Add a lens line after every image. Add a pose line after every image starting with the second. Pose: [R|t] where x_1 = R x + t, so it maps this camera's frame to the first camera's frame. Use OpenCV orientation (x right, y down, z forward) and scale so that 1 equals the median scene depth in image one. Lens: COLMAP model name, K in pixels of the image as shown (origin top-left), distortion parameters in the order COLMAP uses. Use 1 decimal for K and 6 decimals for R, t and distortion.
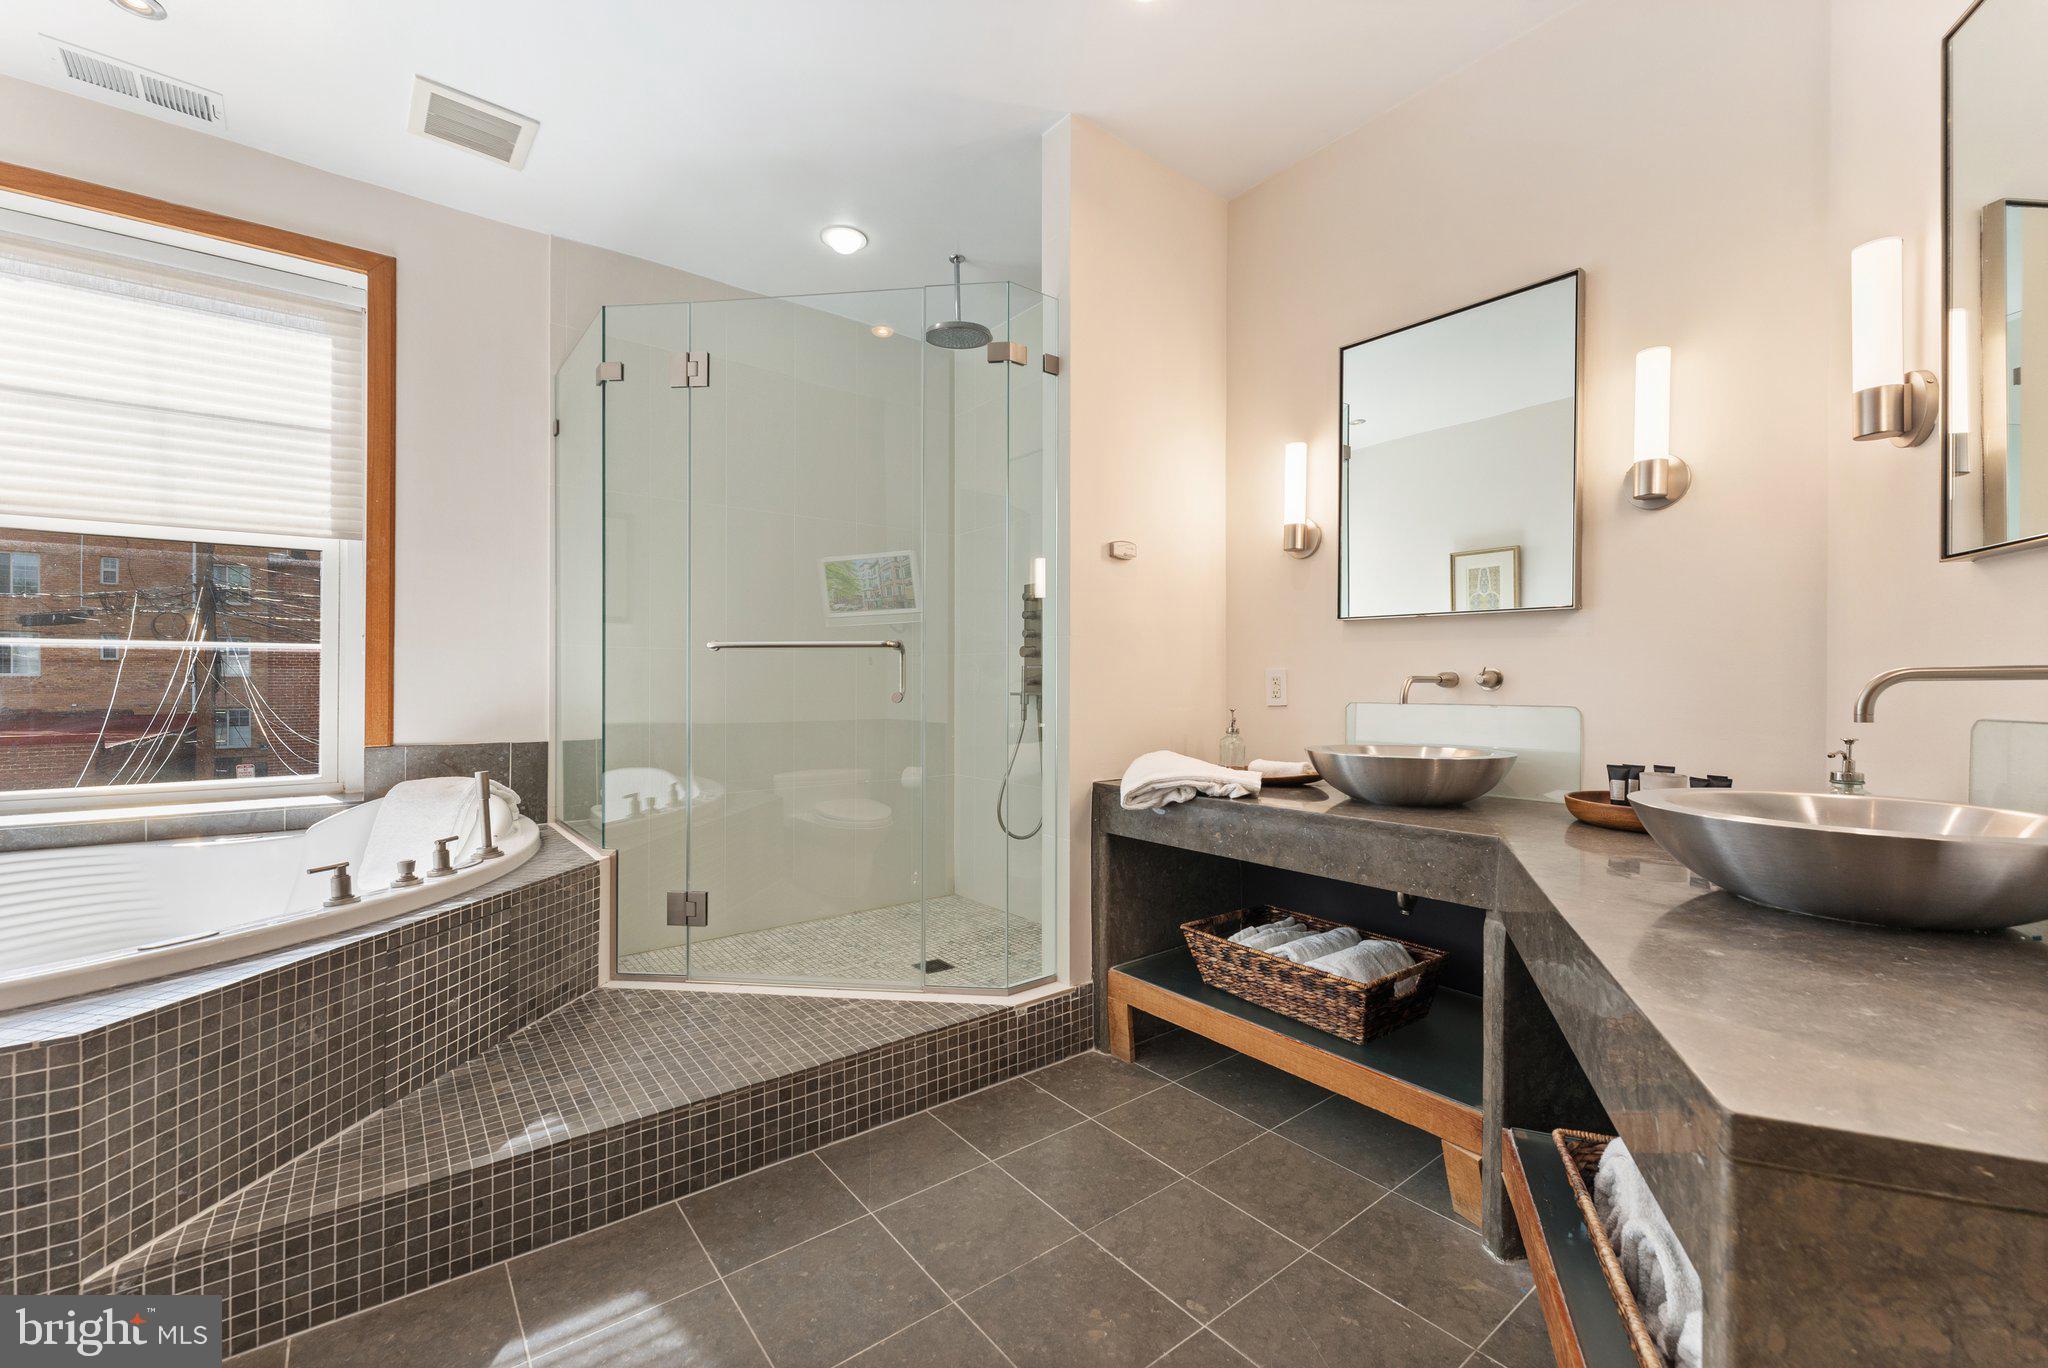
lens RADIAL K [[851.0, 0, 1013.6], [0, 851.0, 677.2], [0, 0, 1]] dist [0.000700, 0.000169]
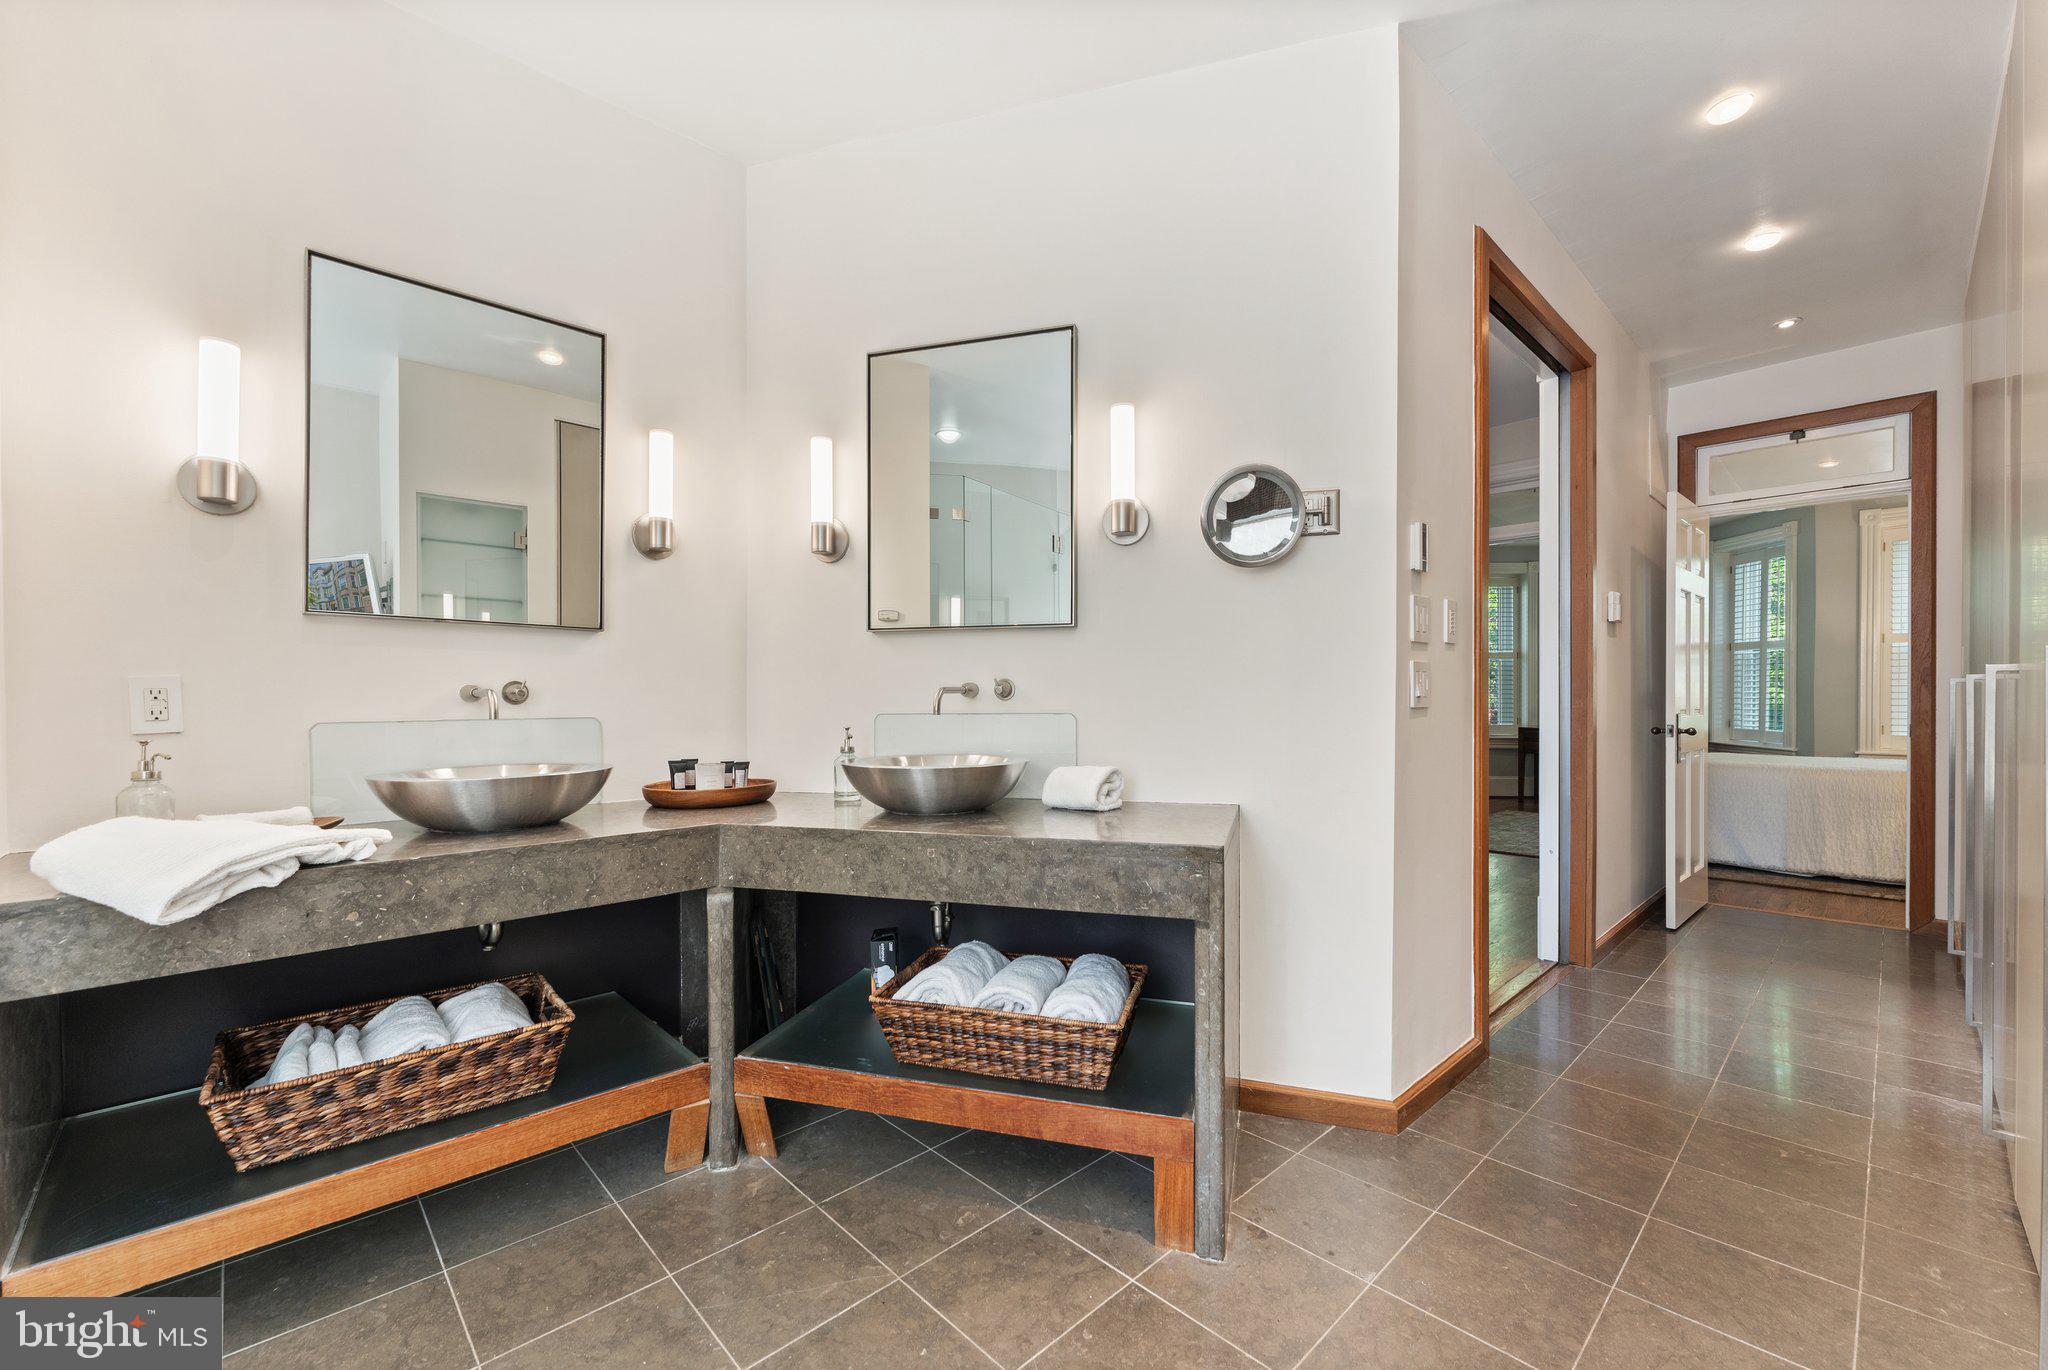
lens RADIAL K [[825.6, 0, 1021.5], [0, 825.6, 692.3], [0, 0, 1]] dist [-0.001691, -0.000036]
pose [[-0.097552, 0.009574, 0.995184, -0.511461], [0.003867, 0.999950, -0.009241, 0.010791], [-0.995223, 0.002947, -0.097585, 0.548295]]
